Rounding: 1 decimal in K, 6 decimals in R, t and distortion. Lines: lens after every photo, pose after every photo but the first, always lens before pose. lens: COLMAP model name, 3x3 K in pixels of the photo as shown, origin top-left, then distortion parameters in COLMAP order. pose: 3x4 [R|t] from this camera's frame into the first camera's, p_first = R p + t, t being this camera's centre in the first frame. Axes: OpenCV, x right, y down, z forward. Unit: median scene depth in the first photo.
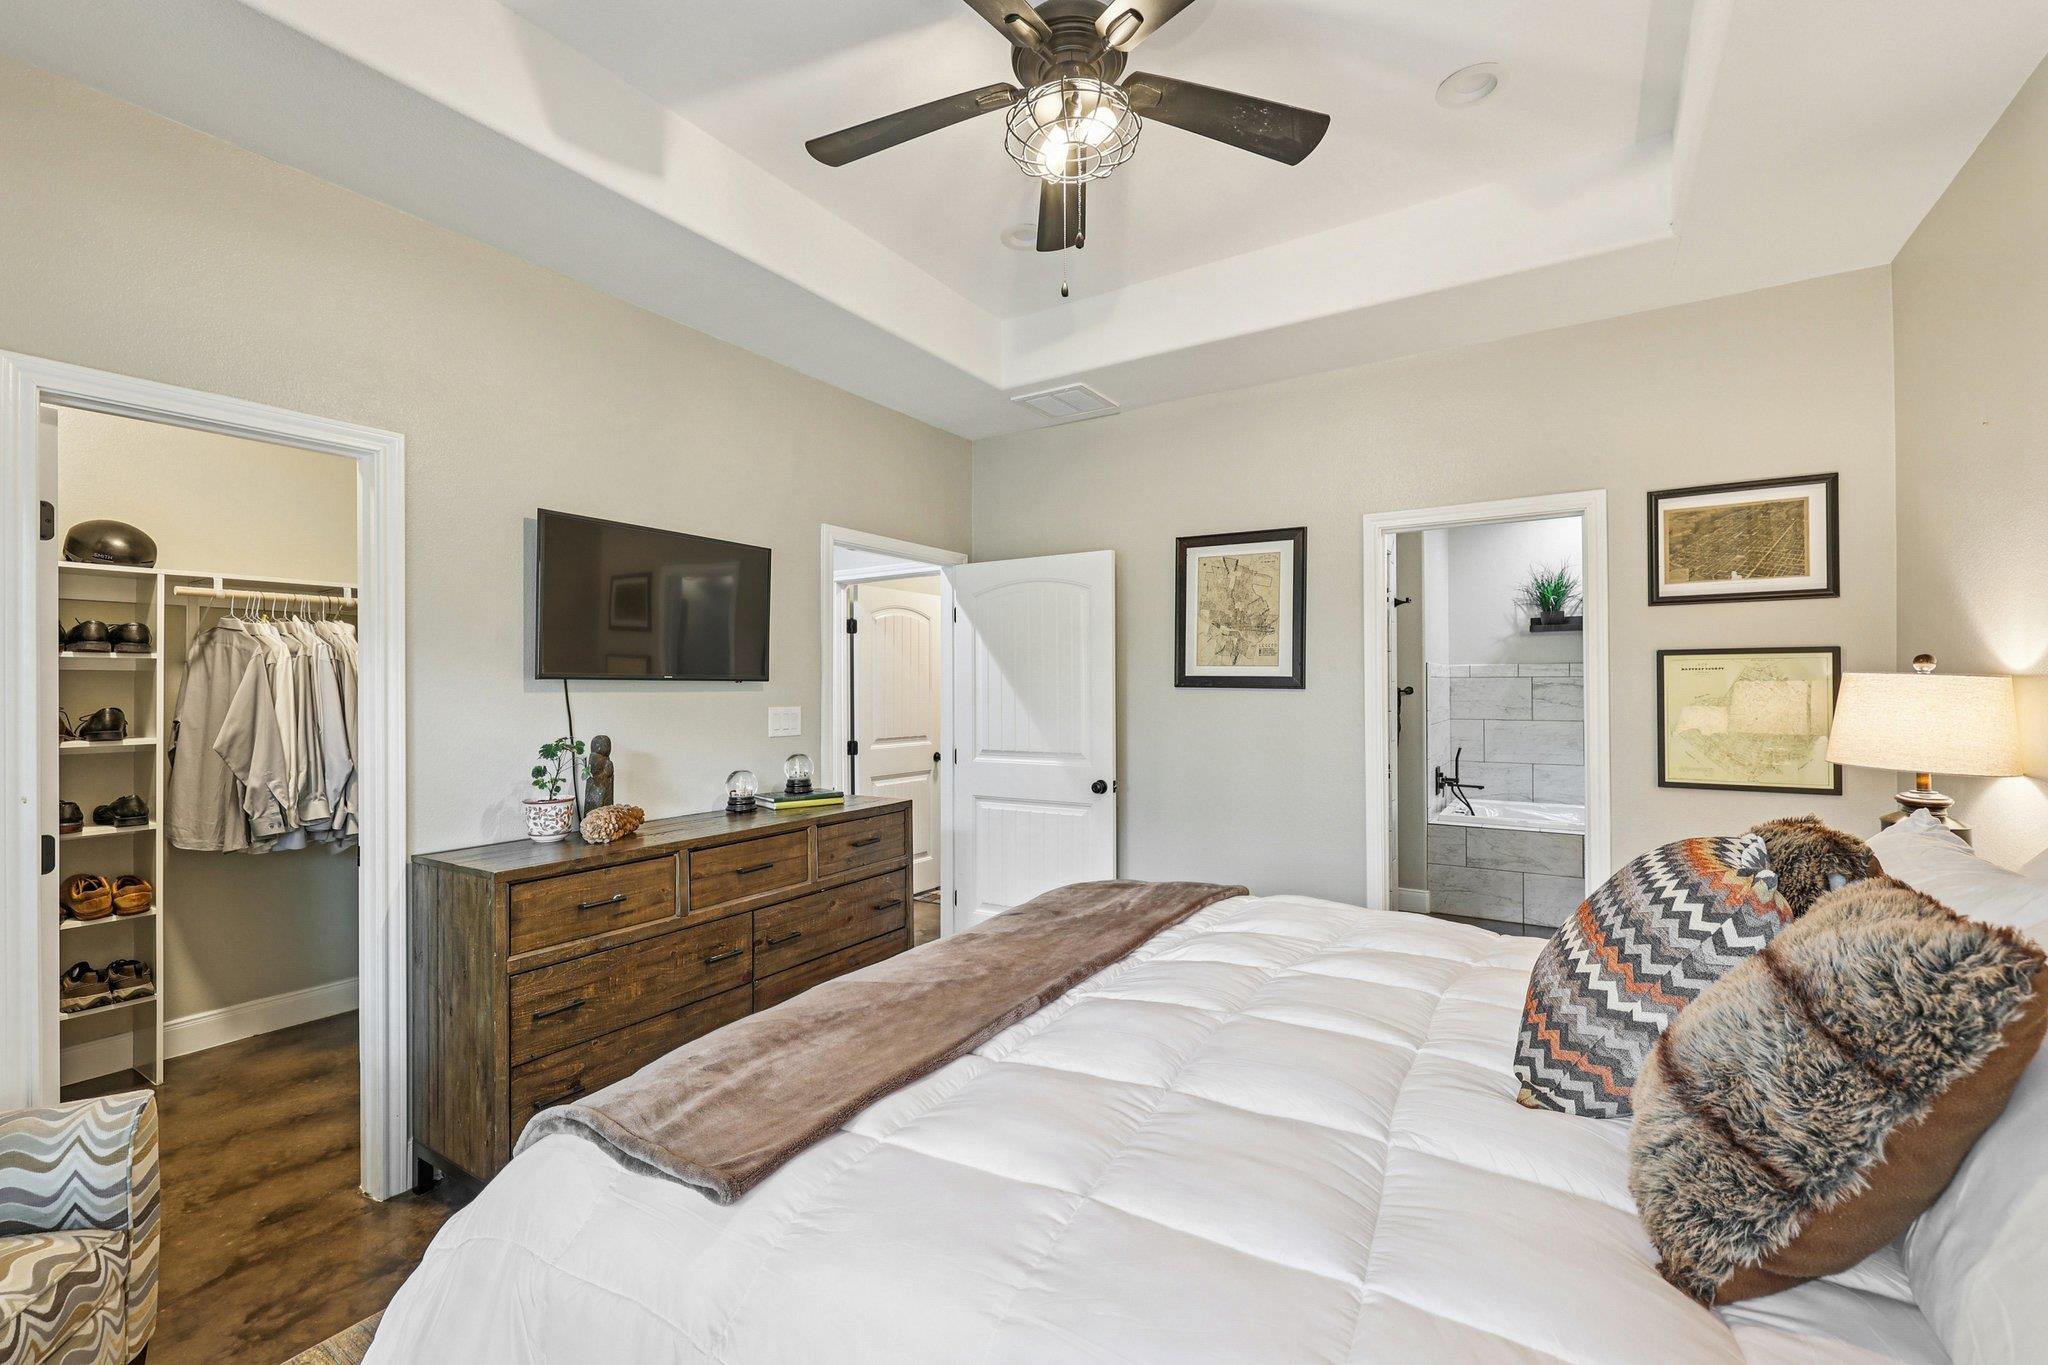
lens RADIAL K [[862.7, 0, 1042.8], [0, 862.7, 672.8], [0, 0, 1]] dist [-0.000097, 0.001276]
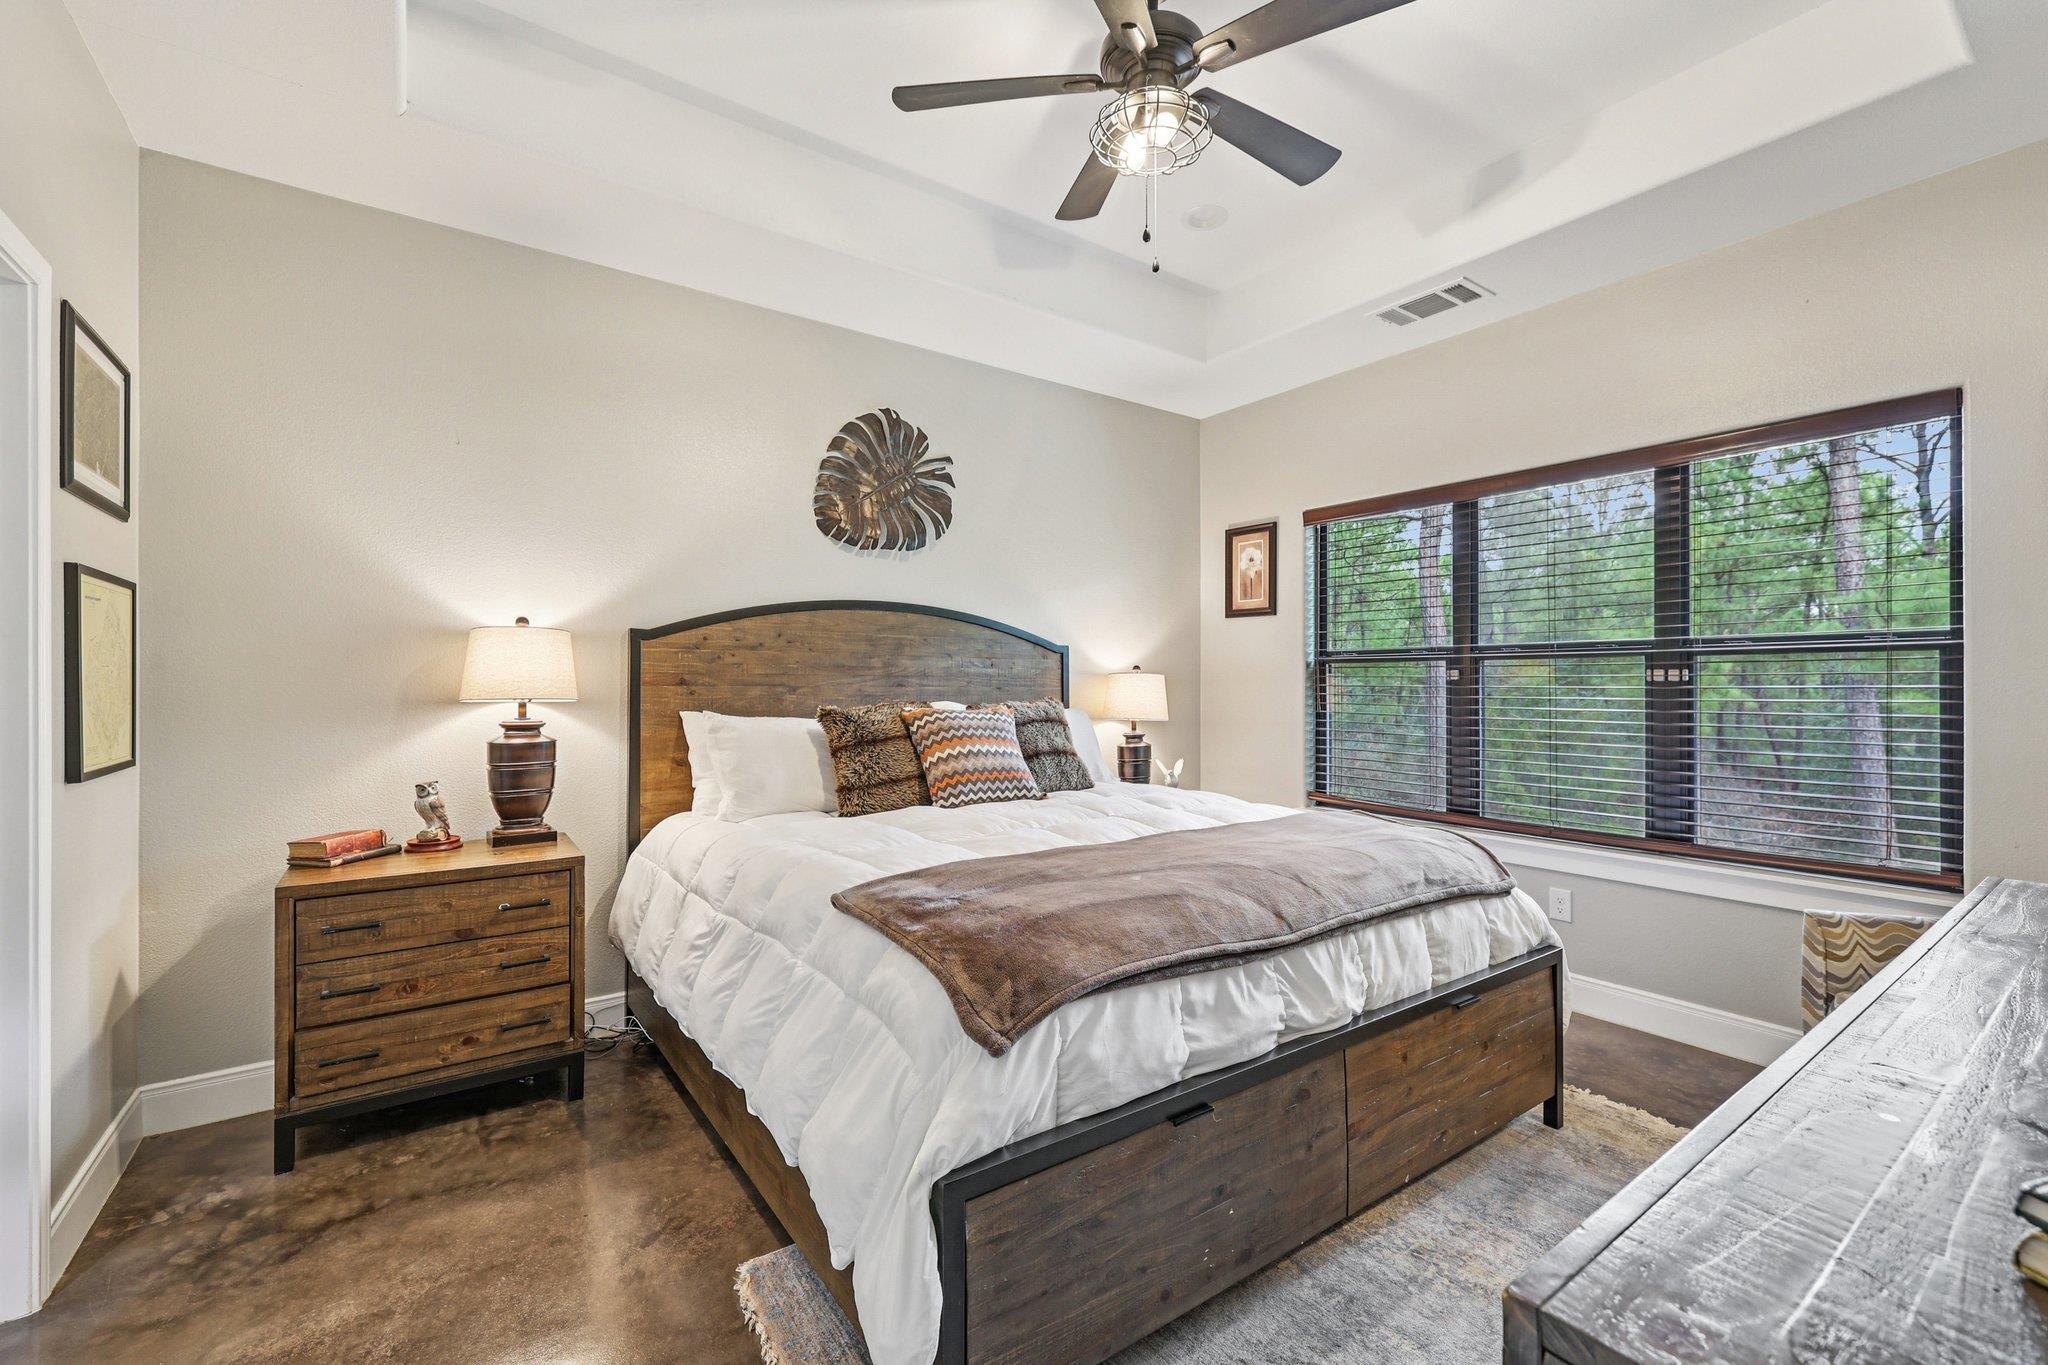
lens RADIAL K [[862.7, 0, 1029.3], [0, 862.7, 682.1], [0, 0, 1]] dist [-0.000097, 0.001276]
pose [[-0.924699, 0.003910, 0.380678, -0.127462], [-0.002629, 0.999858, -0.016657, 0.055768], [-0.380689, -0.016403, -0.924558, 1.073824]]
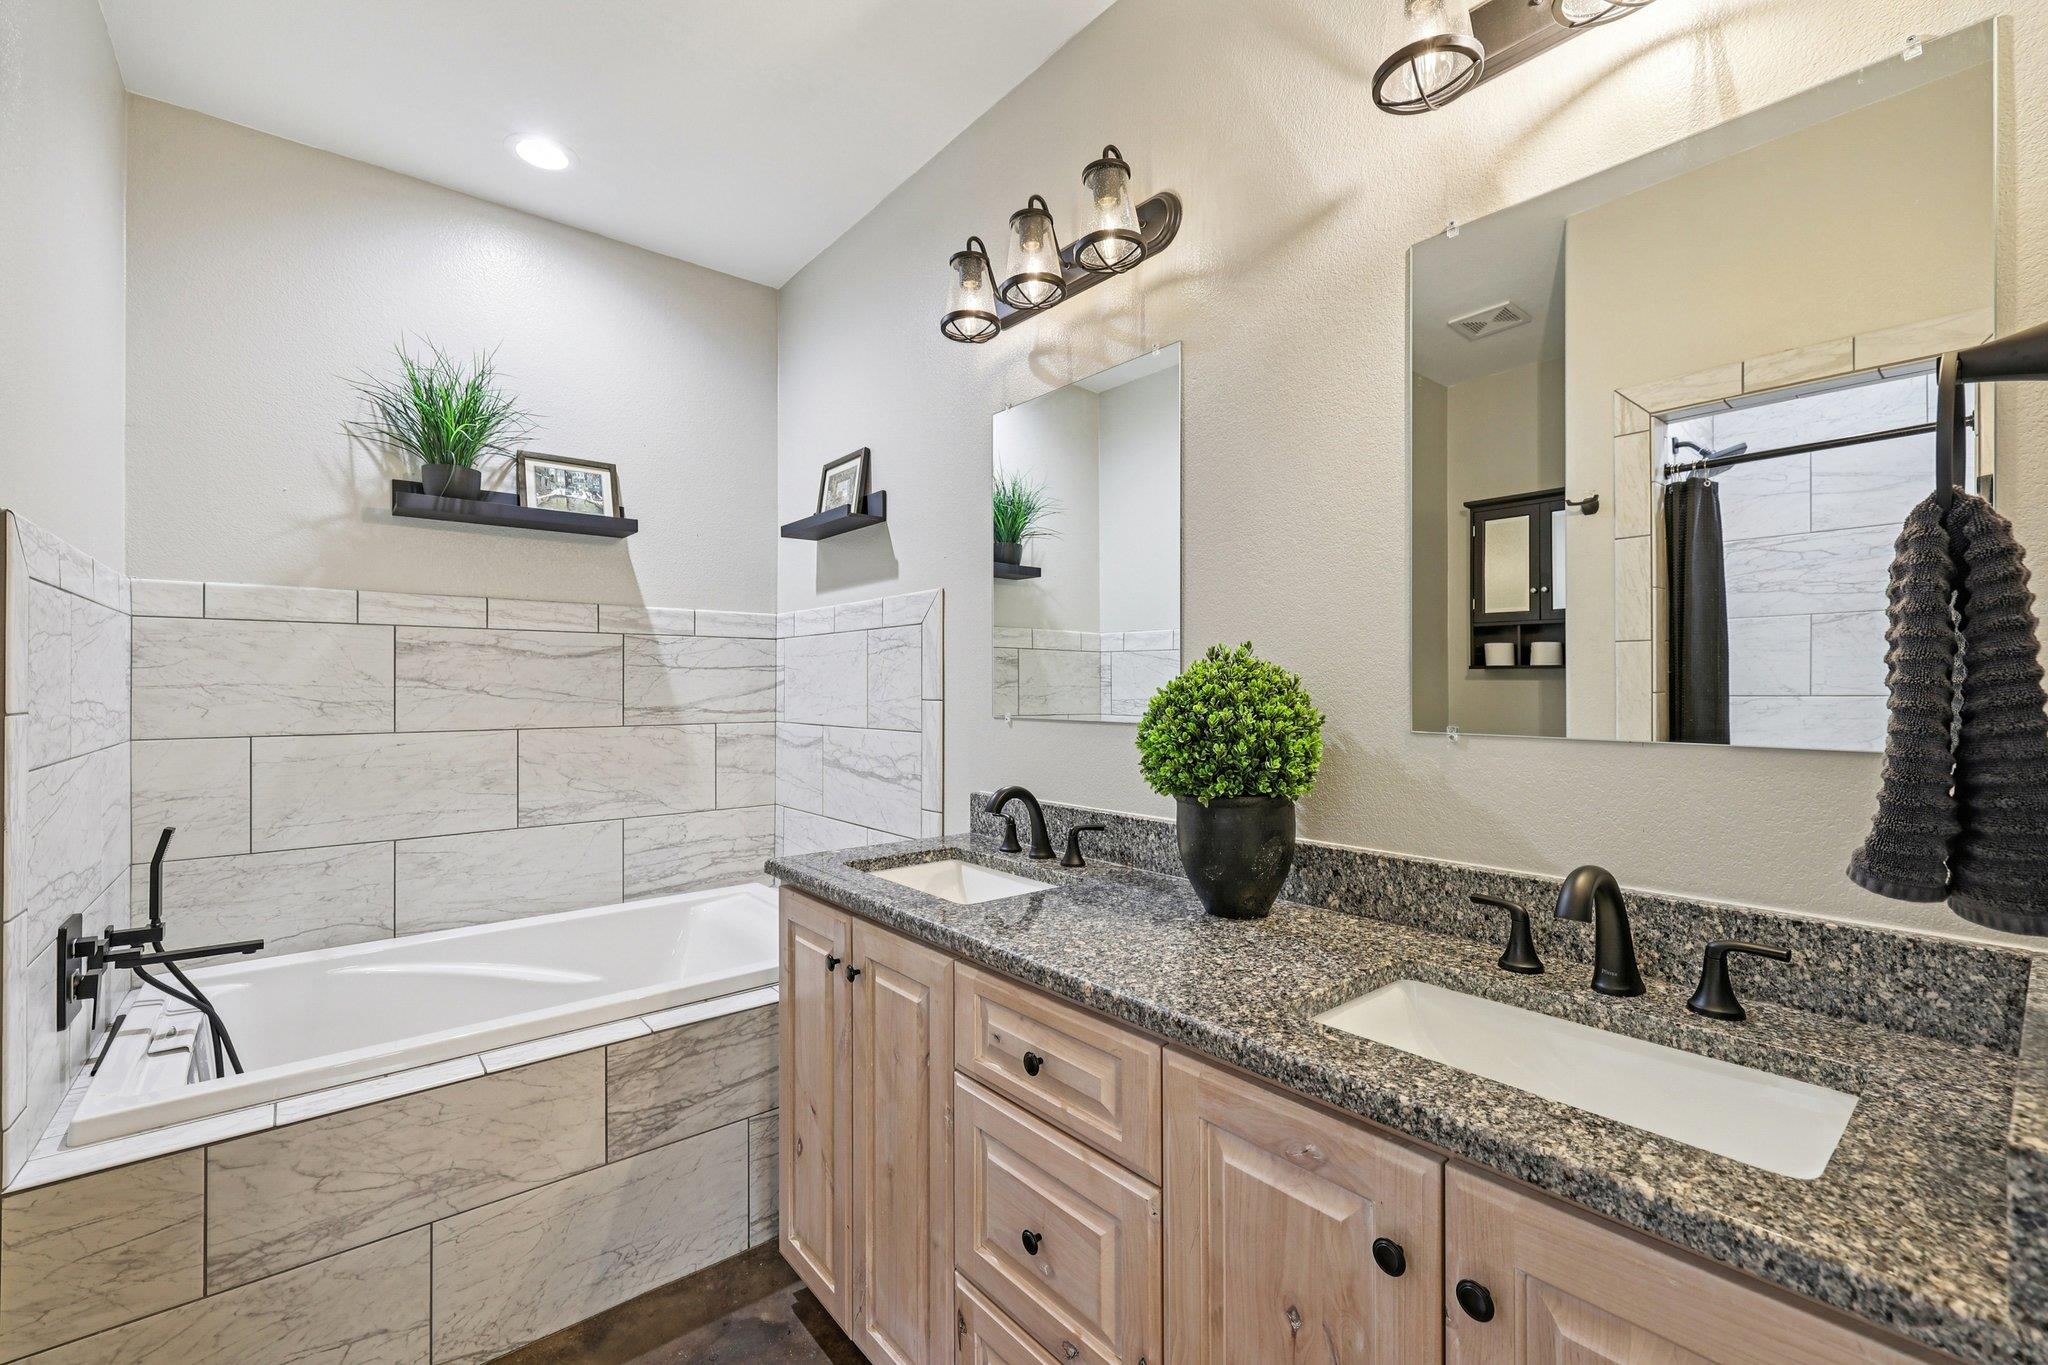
lens RADIAL K [[862.7, 0, 1019.2], [0, 862.7, 684.2], [0, 0, 1]] dist [-0.000097, 0.001276]
pose [[0.318783, 0.005984, 0.947809, 0.442756], [-0.016126, 0.999870, -0.000889, 0.044779], [-0.947691, -0.015001, 0.318838, 0.947421]]
